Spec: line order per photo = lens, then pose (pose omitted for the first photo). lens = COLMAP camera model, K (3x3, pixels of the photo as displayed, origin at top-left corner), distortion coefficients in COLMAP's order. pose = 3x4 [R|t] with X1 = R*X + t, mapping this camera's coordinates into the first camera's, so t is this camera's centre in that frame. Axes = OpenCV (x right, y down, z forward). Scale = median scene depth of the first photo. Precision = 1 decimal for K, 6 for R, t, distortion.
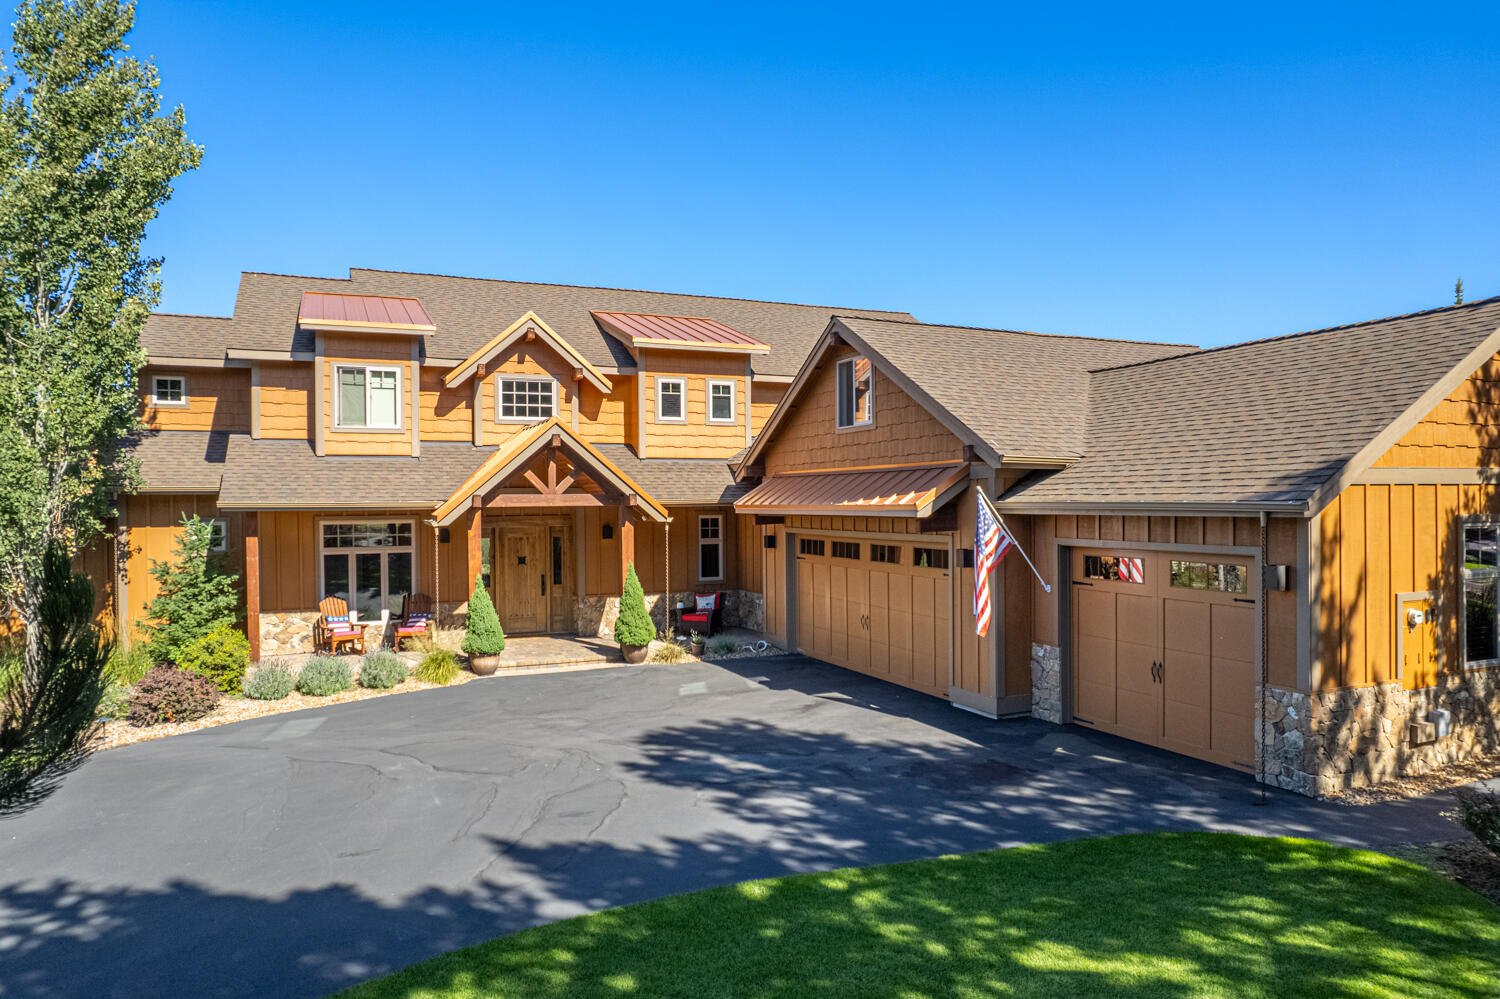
lens RADIAL K [[967.4, 0, 754.7], [0, 967.4, 505.1], [0, 0, 1]] dist [-0.065631, 0.053451]
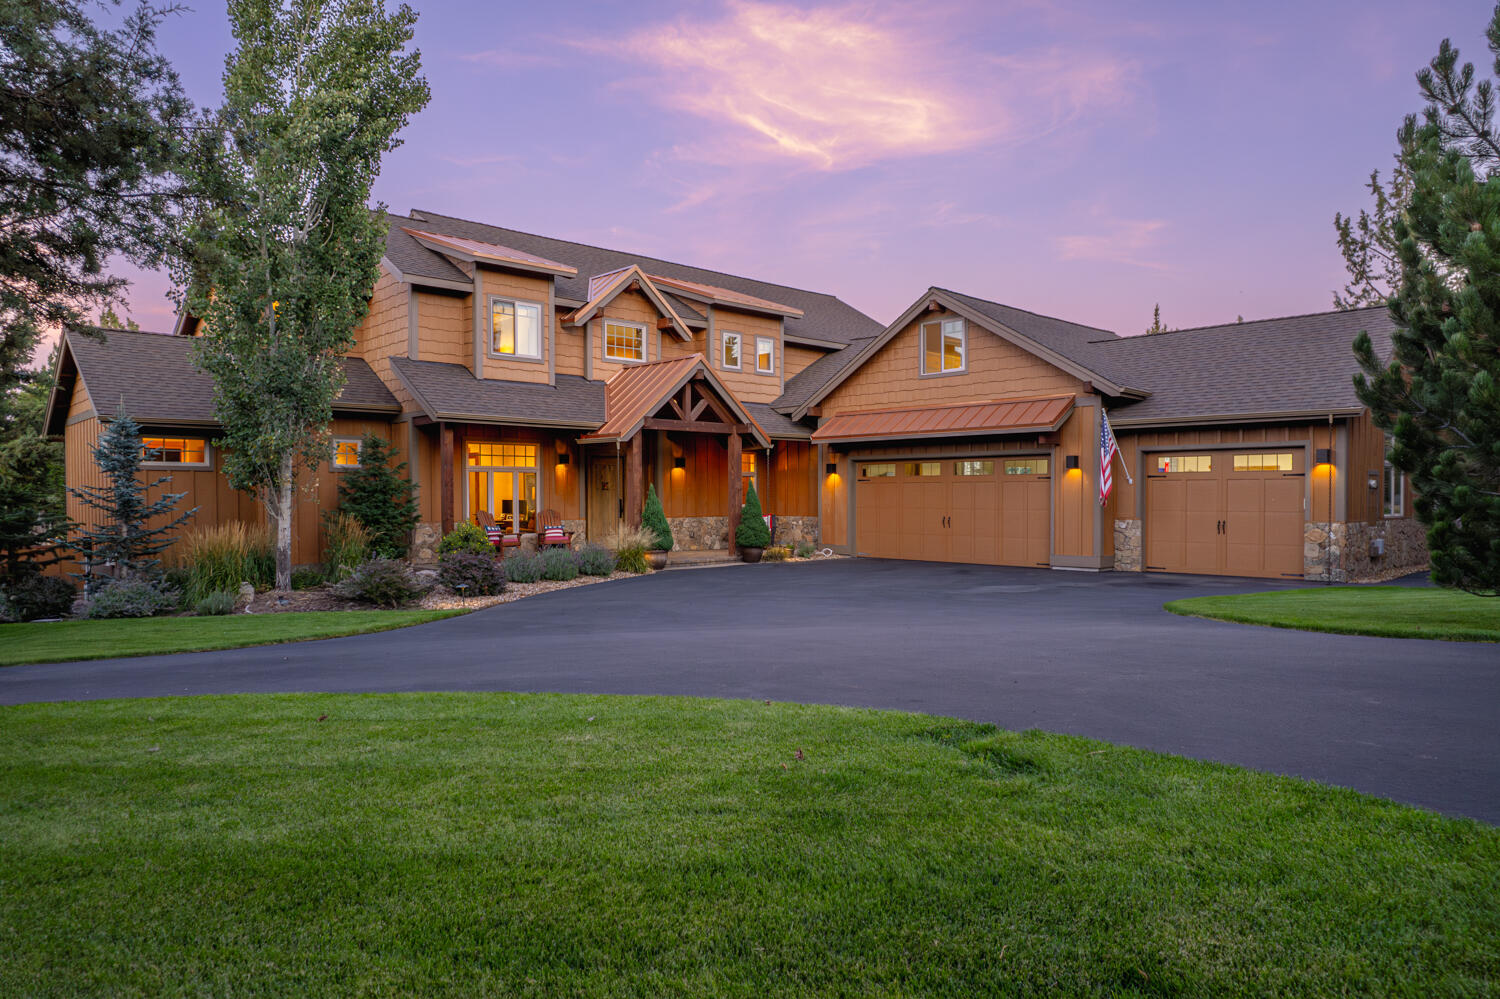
lens RADIAL K [[967.4, 0, 754.7], [0, 967.4, 505.1], [0, 0, 1]] dist [-0.065631, 0.053451]
pose [[0.943714, 0.004450, 0.330732, -0.477256], [-0.005776, 0.999979, 0.003026, 0.080029], [-0.330711, -0.004766, 0.943720, -0.131770]]
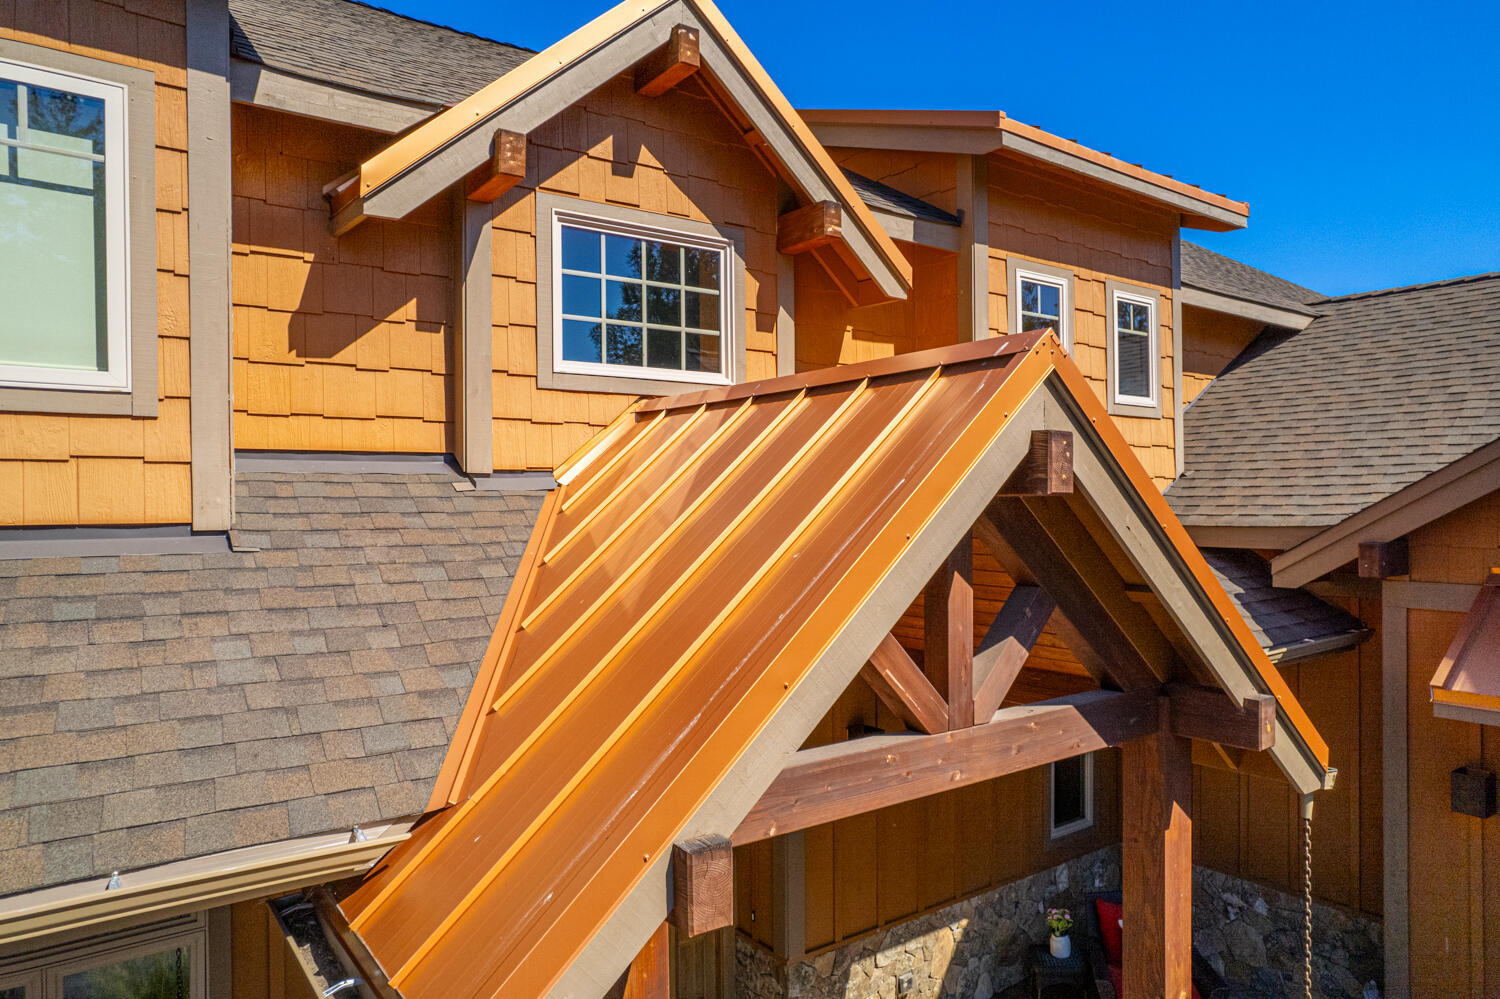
lens RADIAL K [[967.4, 0, 754.7], [0, 967.4, 505.1], [0, 0, 1]] dist [-0.065631, 0.053451]
pose [[0.978671, -0.000053, 0.205432, -0.267388], [0.000637, 0.999996, -0.002781, -0.052566], [-0.205431, 0.002853, 0.978667, 0.738436]]
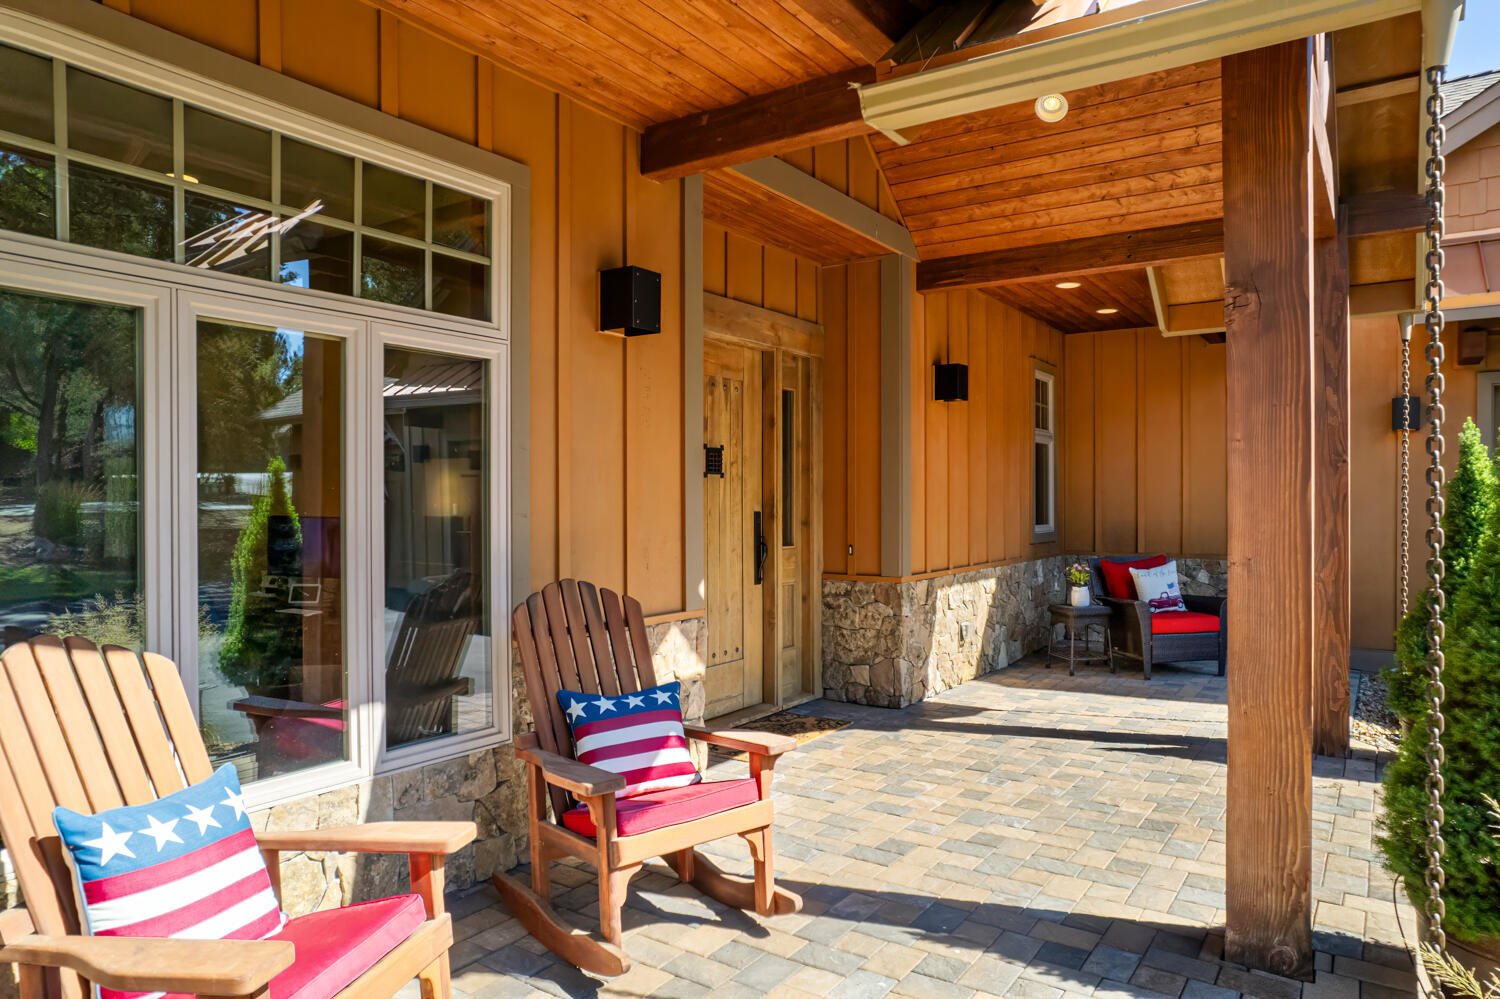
lens RADIAL K [[963.8, 0, 755.8], [0, 963.8, 497.2], [0, 0, 1]] dist [-0.075974, 0.070814]
pose [[0.850160, 0.009218, 0.526443, -0.401385], [-0.004050, 0.999932, -0.010970, 0.075519], [-0.526508, 0.007194, 0.850139, 0.801446]]
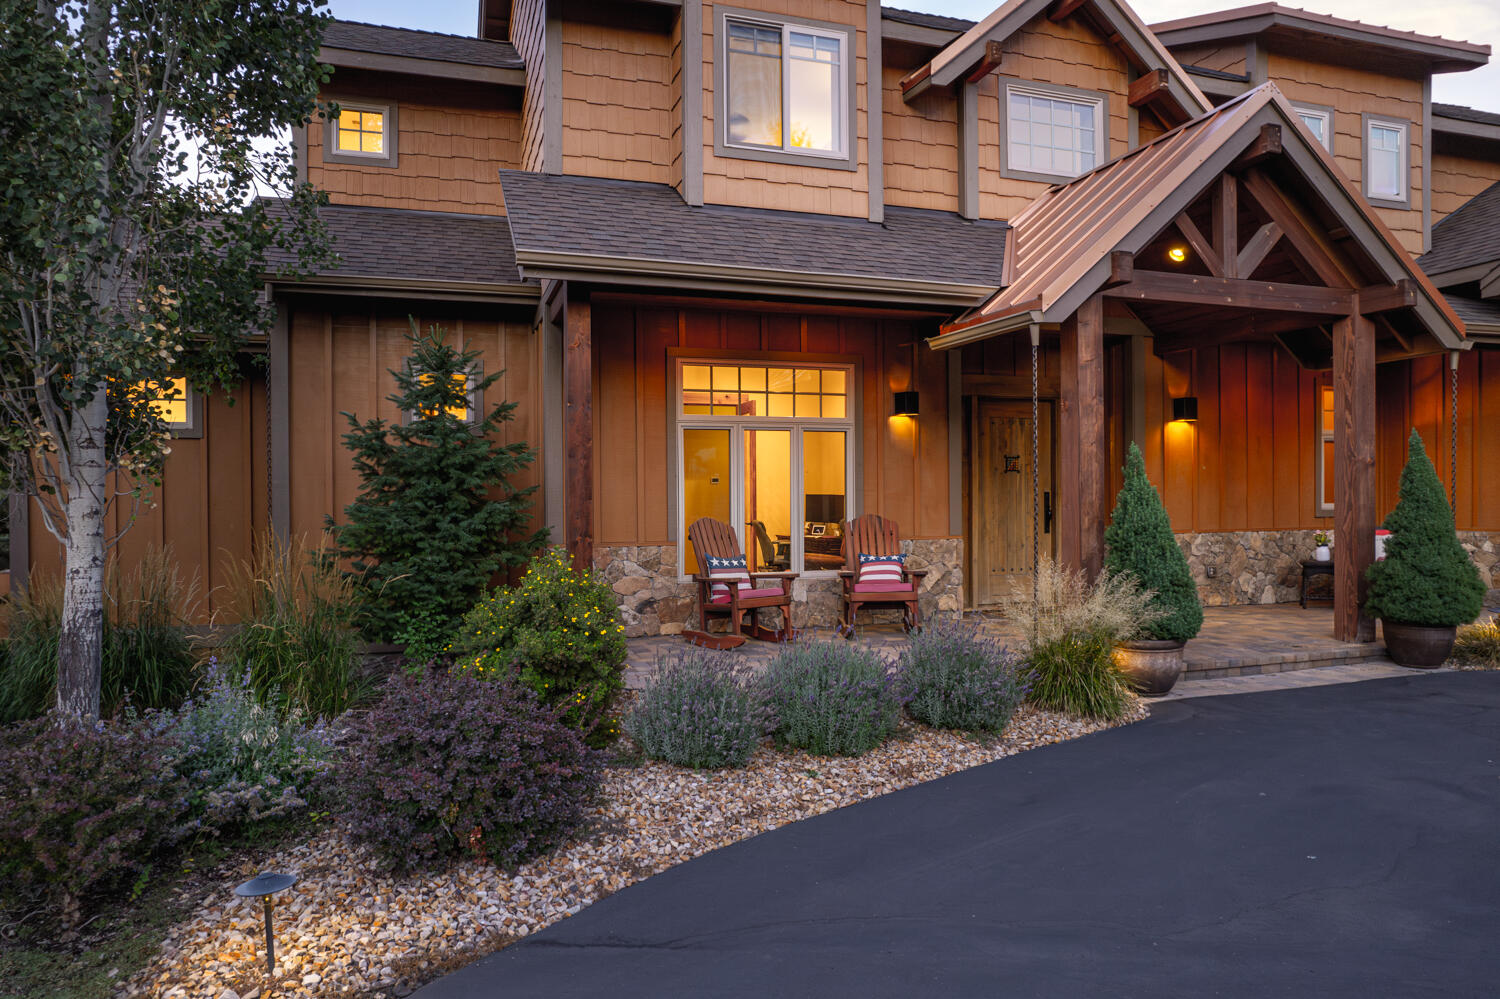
lens RADIAL K [[967.4, 0, 754.7], [0, 967.4, 505.1], [0, 0, 1]] dist [-0.065631, 0.053451]
pose [[0.994724, 0.004083, -0.102503, -0.345874], [-0.003455, 0.999974, 0.006297, 0.081631], [0.102526, -0.005909, 0.994713, 0.498106]]
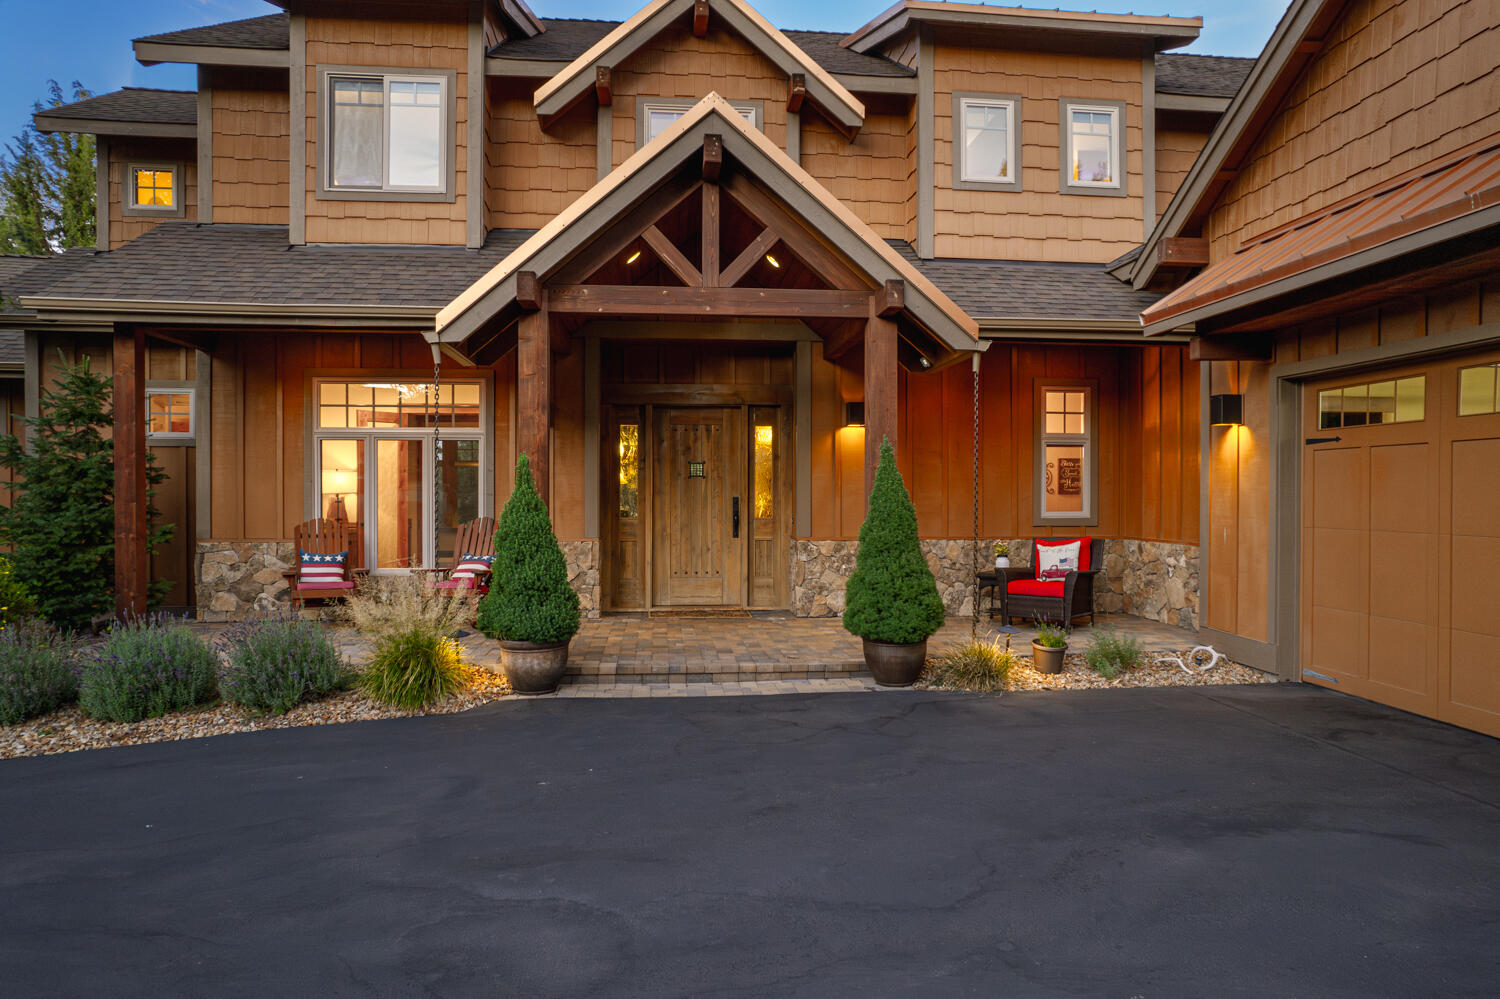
lens RADIAL K [[951.1, 0, 750.0], [0, 951.1, 499.5], [0, 0, 1]] dist [-0.043250, 0.001452]
pose [[0.948861, 0.012174, -0.315459, -0.050410], [-0.011864, 0.999925, 0.002904, 0.076526], [0.315471, 0.000987, 0.948935, 0.541762]]
